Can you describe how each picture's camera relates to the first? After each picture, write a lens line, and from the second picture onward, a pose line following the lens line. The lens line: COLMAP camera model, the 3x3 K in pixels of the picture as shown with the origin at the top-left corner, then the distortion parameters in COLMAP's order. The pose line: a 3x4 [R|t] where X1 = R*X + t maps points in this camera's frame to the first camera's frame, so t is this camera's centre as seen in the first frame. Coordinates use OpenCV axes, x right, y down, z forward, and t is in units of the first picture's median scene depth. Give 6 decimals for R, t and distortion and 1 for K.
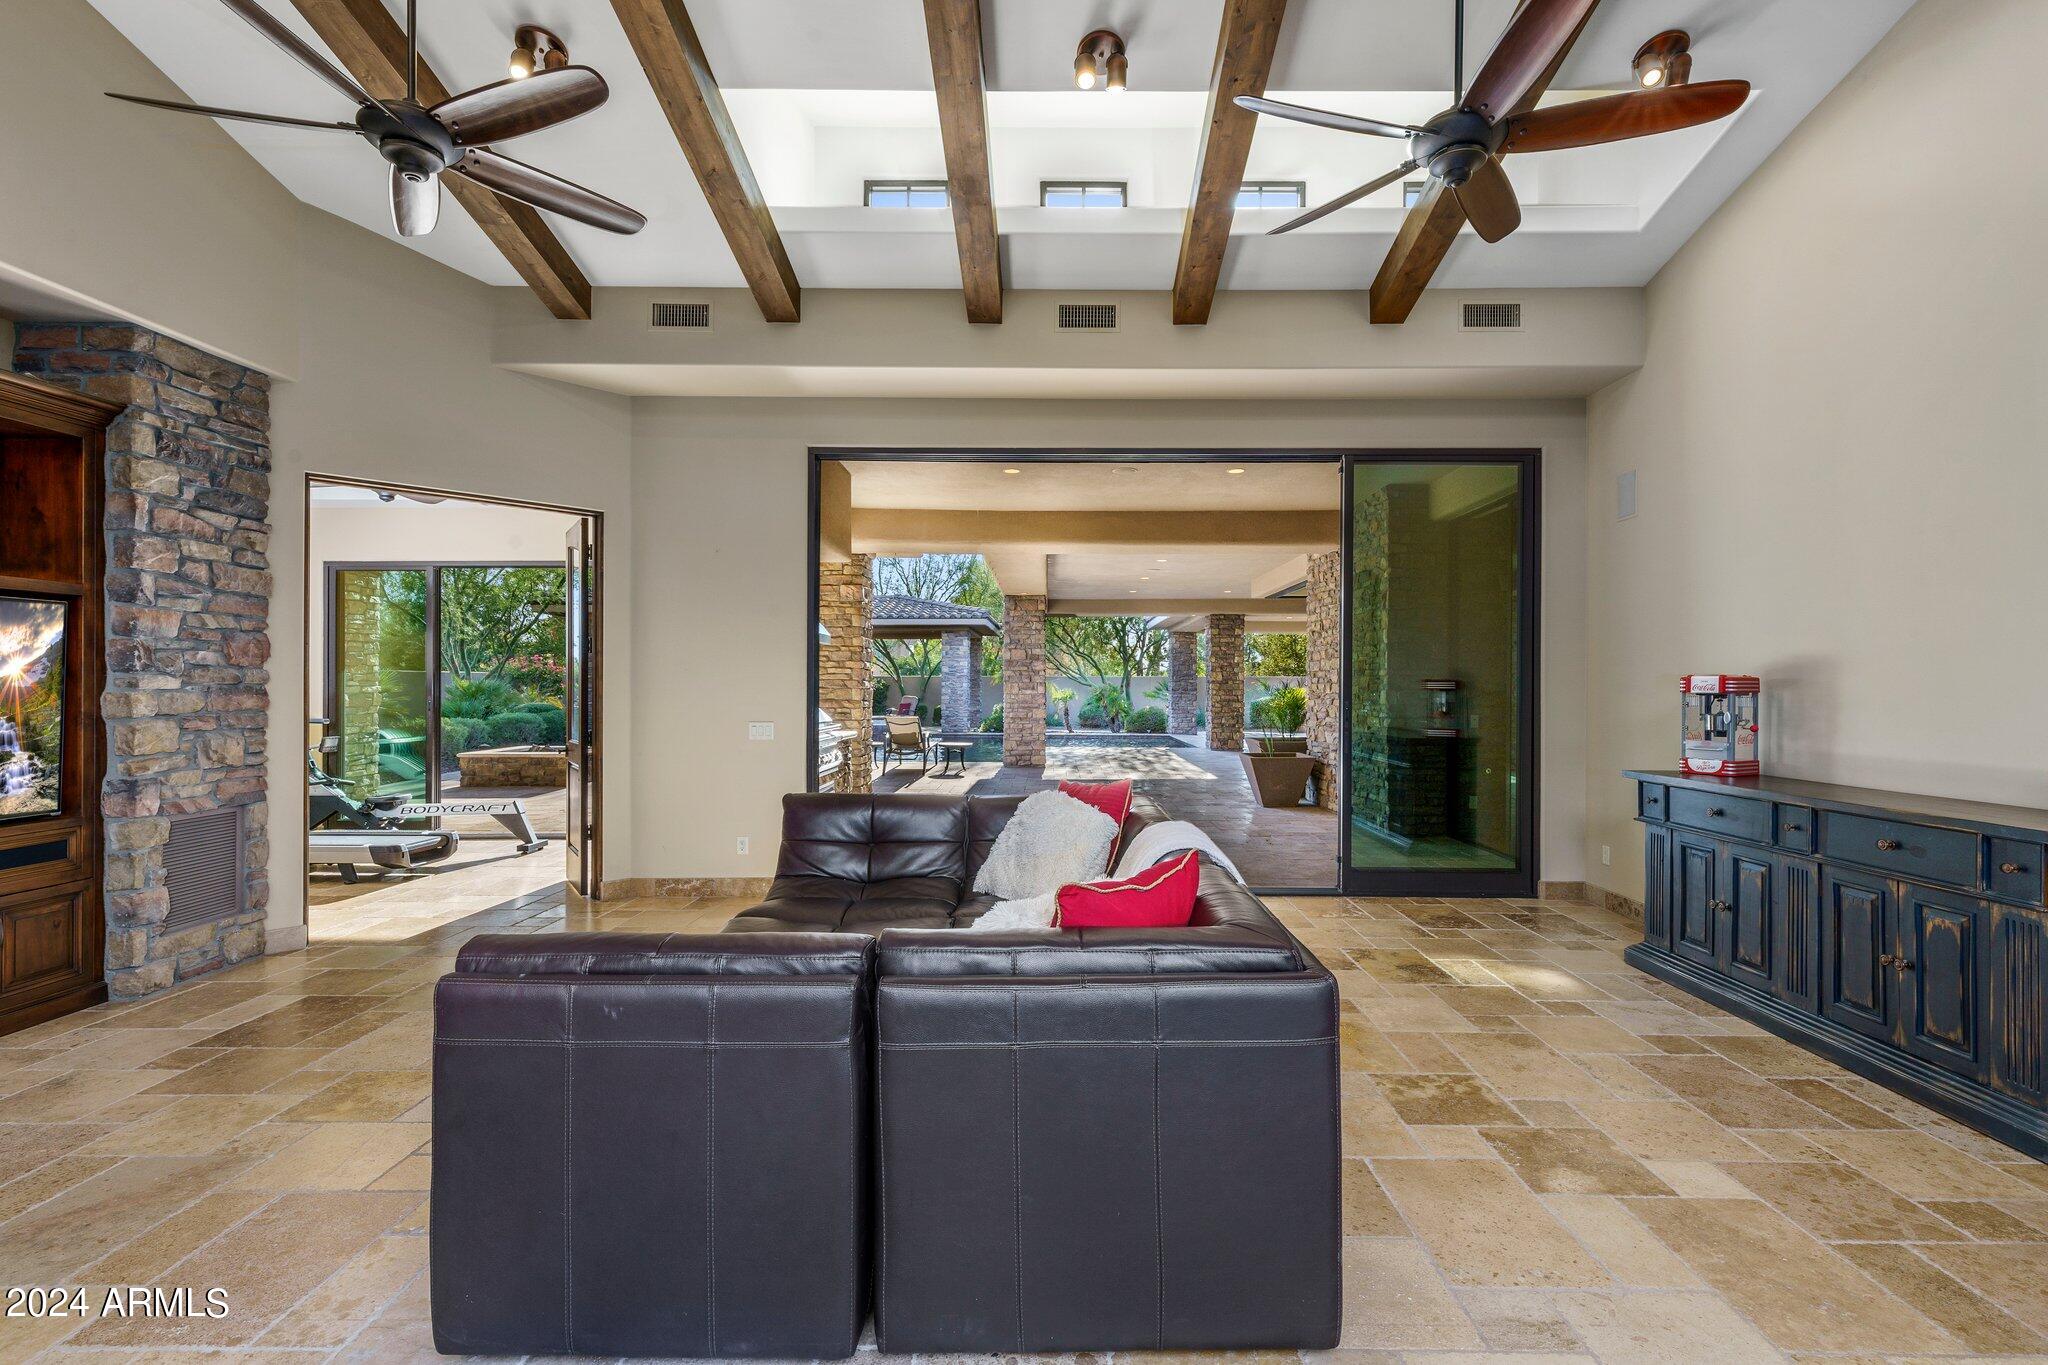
lens RADIAL K [[944.8, 0, 1028.7], [0, 944.8, 687.3], [0, 0, 1]] dist [0.008046, 0.000171]
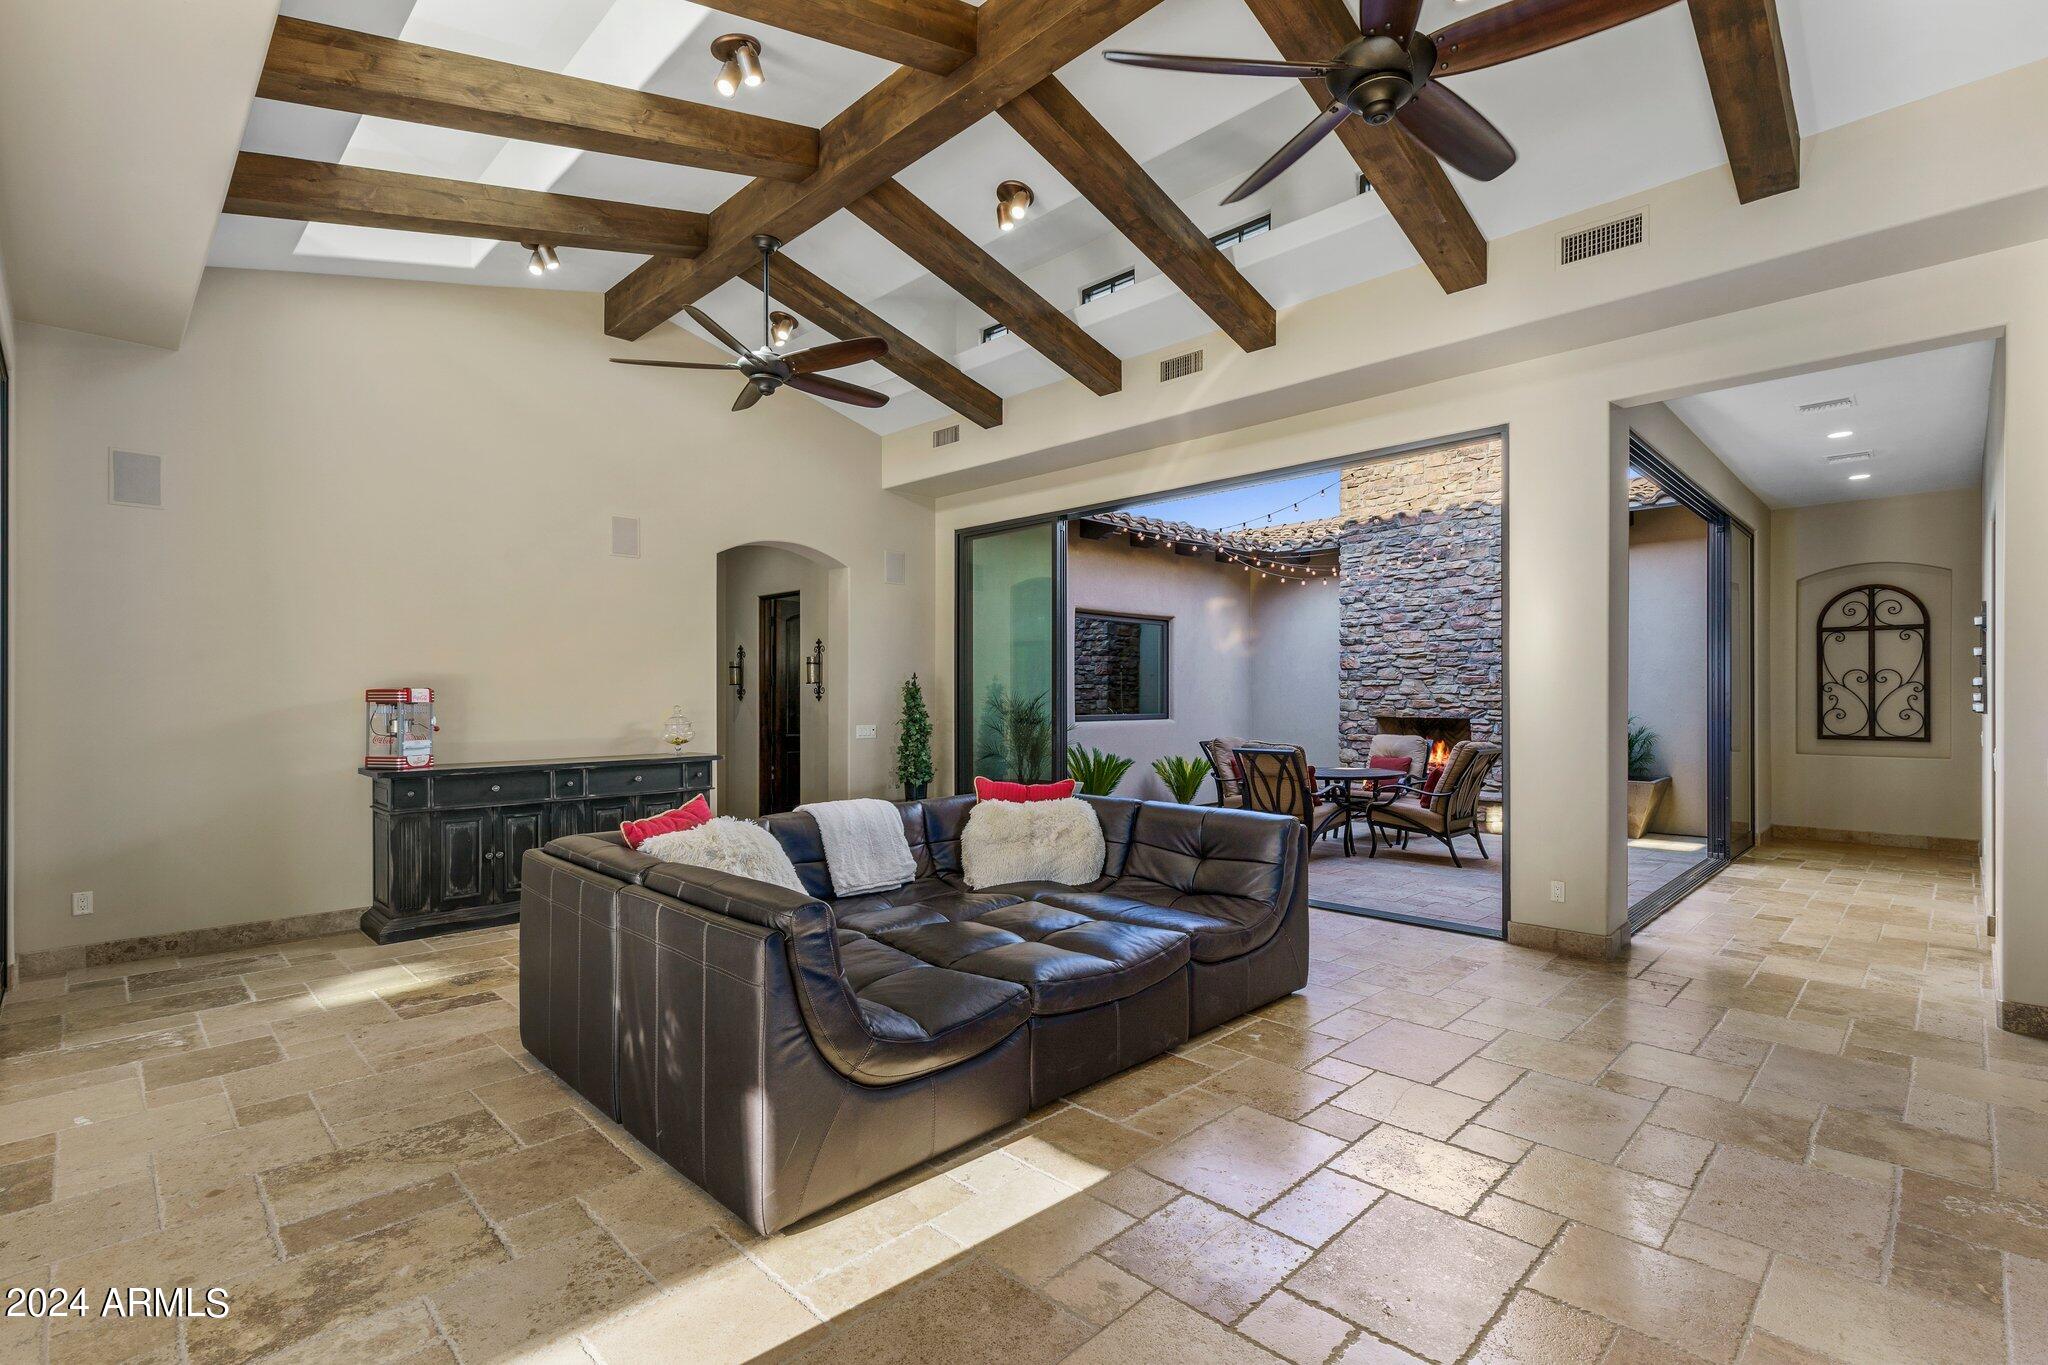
lens RADIAL K [[927.7, 0, 1024.0], [0, 927.7, 686.8], [0, 0, 1]] dist [0.003848, 0.000021]
pose [[-0.720861, 0.003694, 0.693070, -0.742439], [0.000265, 0.999987, -0.005055, -0.009466], [-0.693079, -0.003461, -0.720853, 1.381518]]
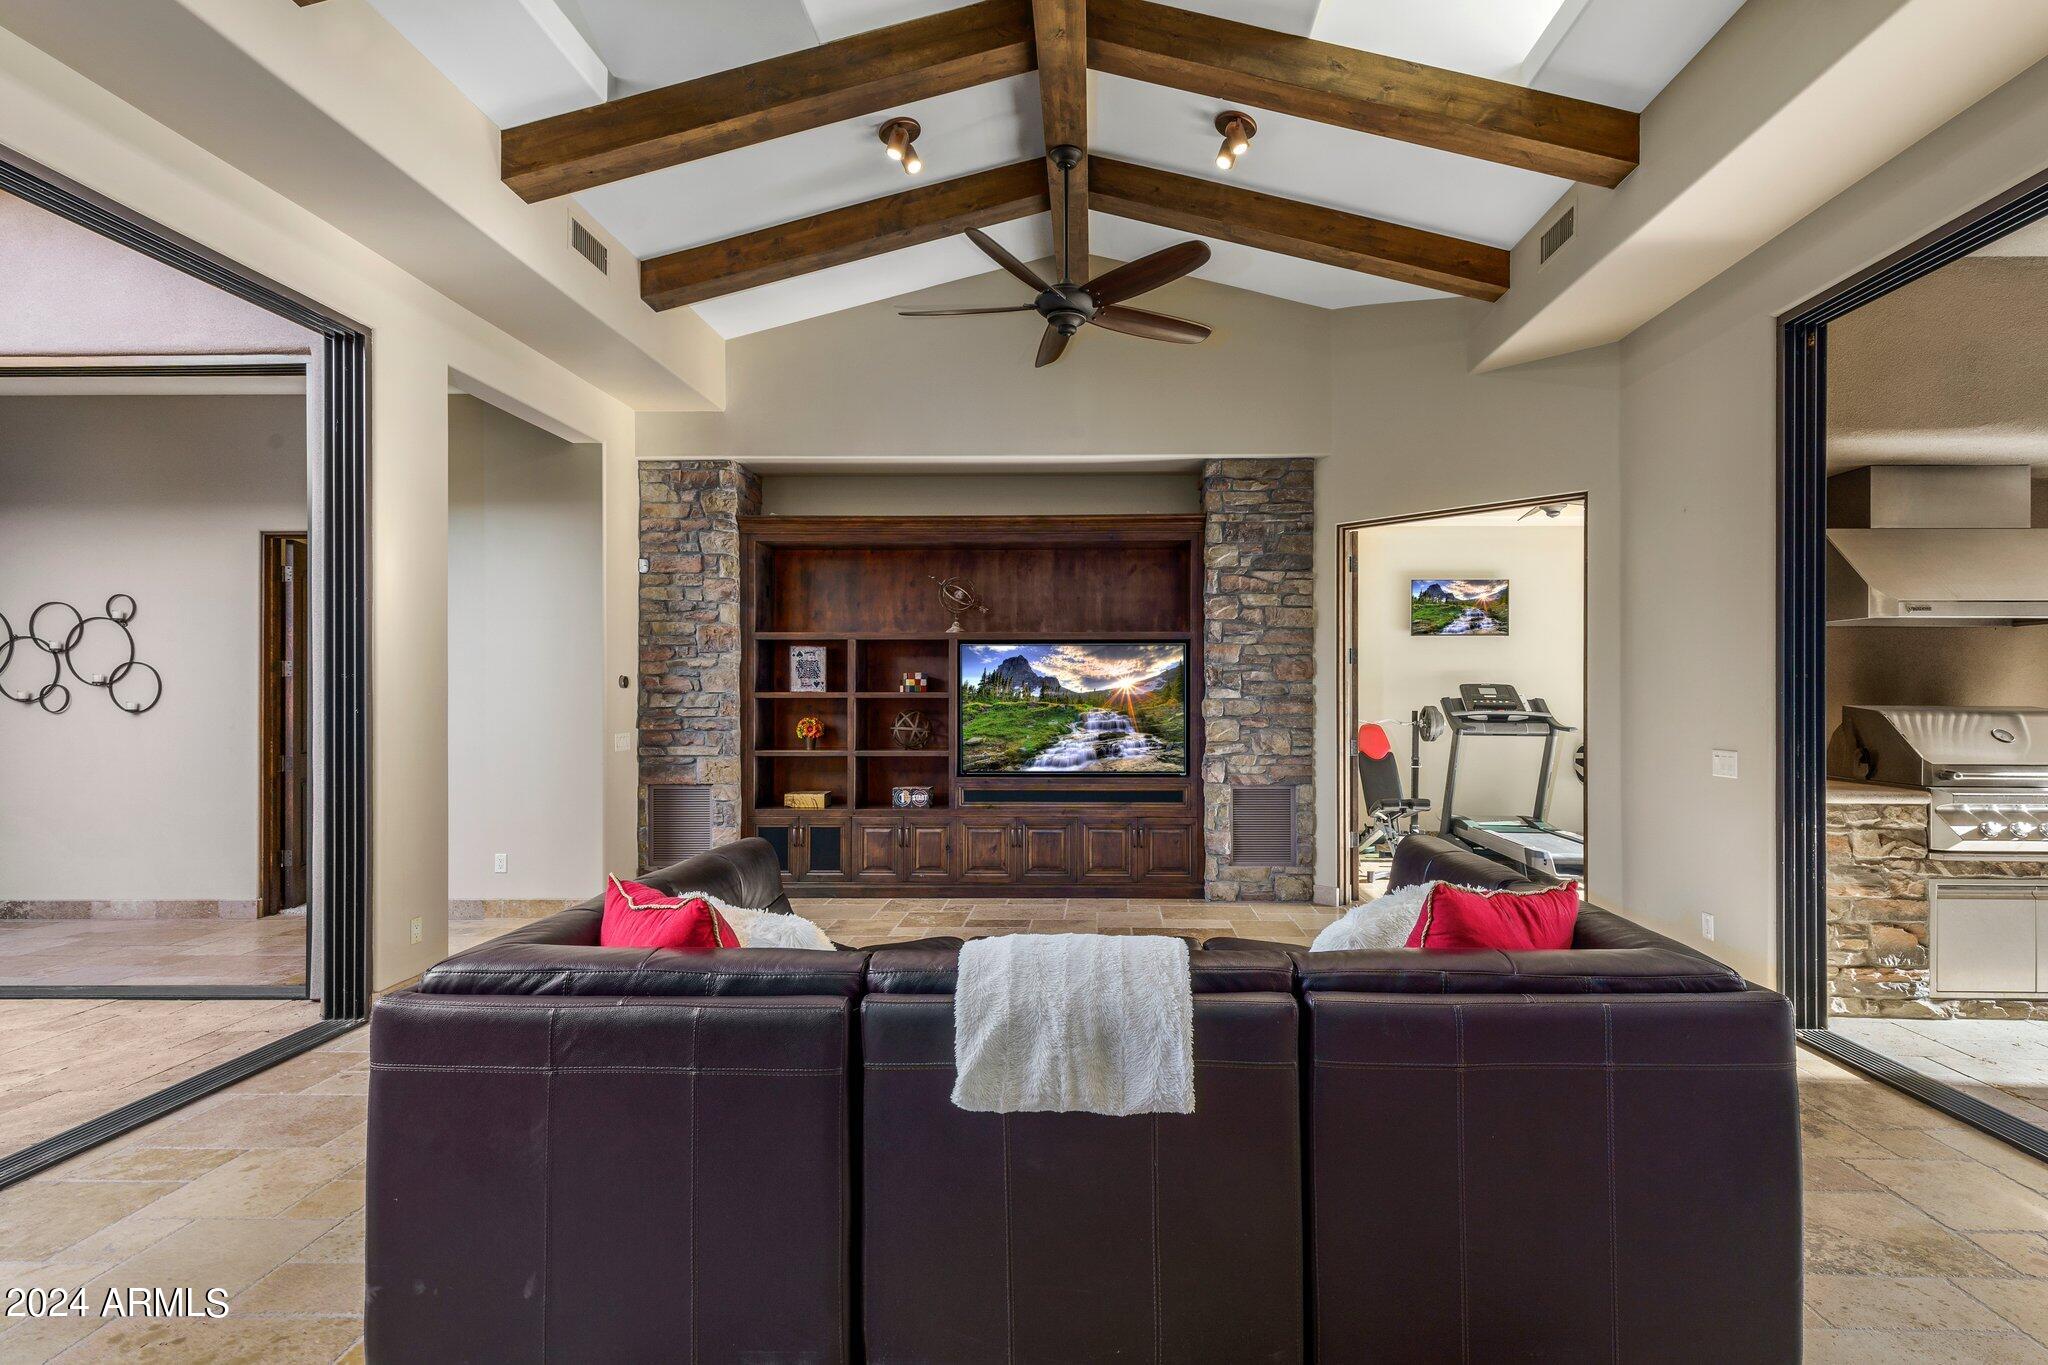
lens RADIAL K [[979.0, 0, 1092.8], [0, 979.0, 689.7], [0, 0, 1]] dist [0.027832, -0.000155]
pose [[0.008278, -0.005422, -0.999951, 0.599855], [-0.002278, 0.999983, -0.005441, -0.002285], [0.999963, 0.002323, 0.008266, 0.764056]]
